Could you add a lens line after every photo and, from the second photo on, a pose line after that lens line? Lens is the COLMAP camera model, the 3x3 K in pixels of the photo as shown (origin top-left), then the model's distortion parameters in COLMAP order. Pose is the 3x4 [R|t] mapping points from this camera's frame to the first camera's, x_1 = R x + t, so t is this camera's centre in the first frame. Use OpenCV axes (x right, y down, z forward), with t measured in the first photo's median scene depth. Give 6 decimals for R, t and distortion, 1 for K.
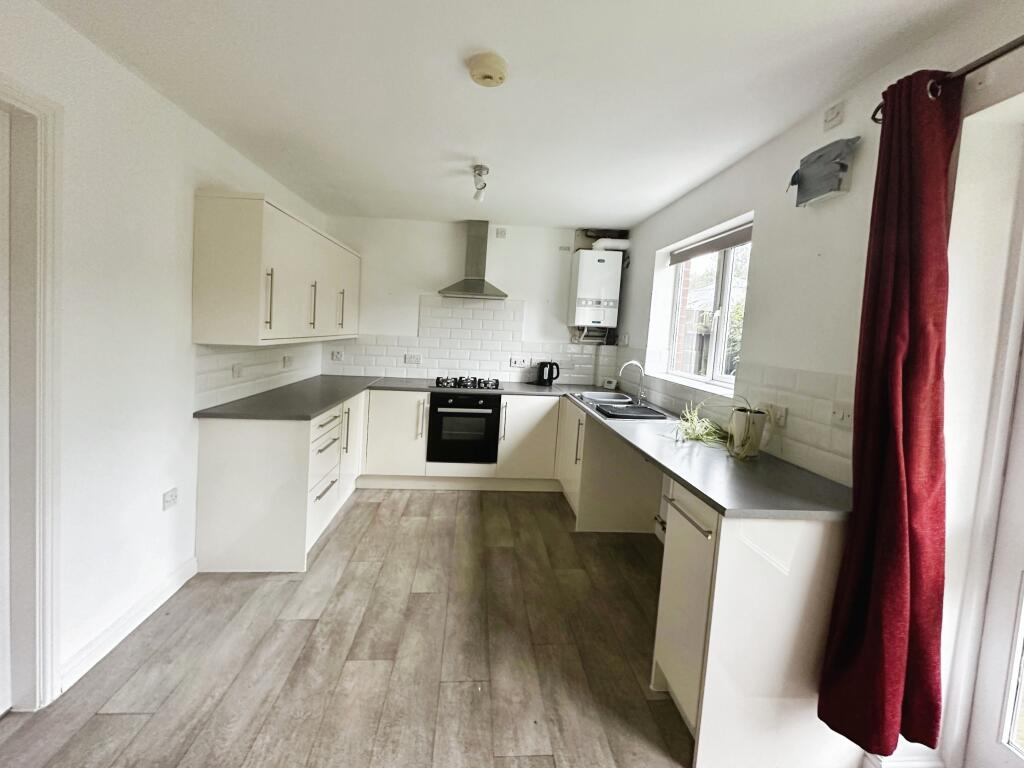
lens RADIAL K [[422.1, 0, 514.5], [0, 422.1, 356.7], [0, 0, 1]] dist [0.000841, 0.000701]
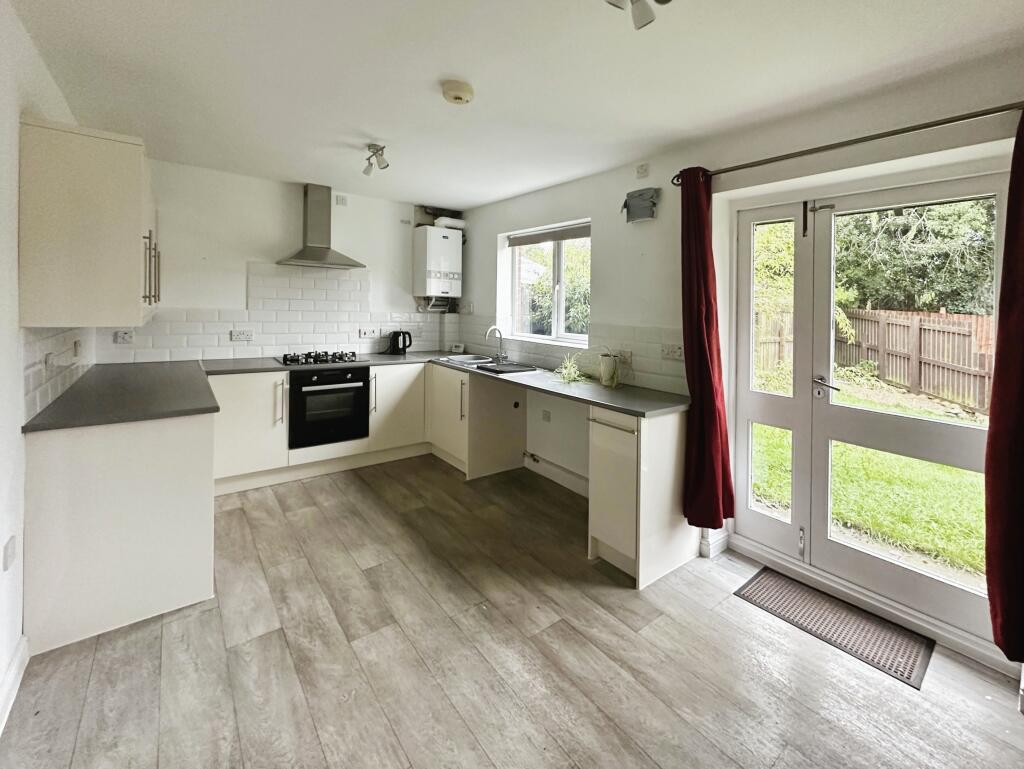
lens RADIAL K [[430.3, 0, 528.7], [0, 430.3, 298.5], [0, 0, 1]] dist [0.000024, -0.000100]
pose [[0.823107, -0.007095, 0.567842, -0.517736], [0.040106, 0.998151, -0.045665, -0.013522], [-0.566468, 0.060361, 0.821870, -0.087845]]
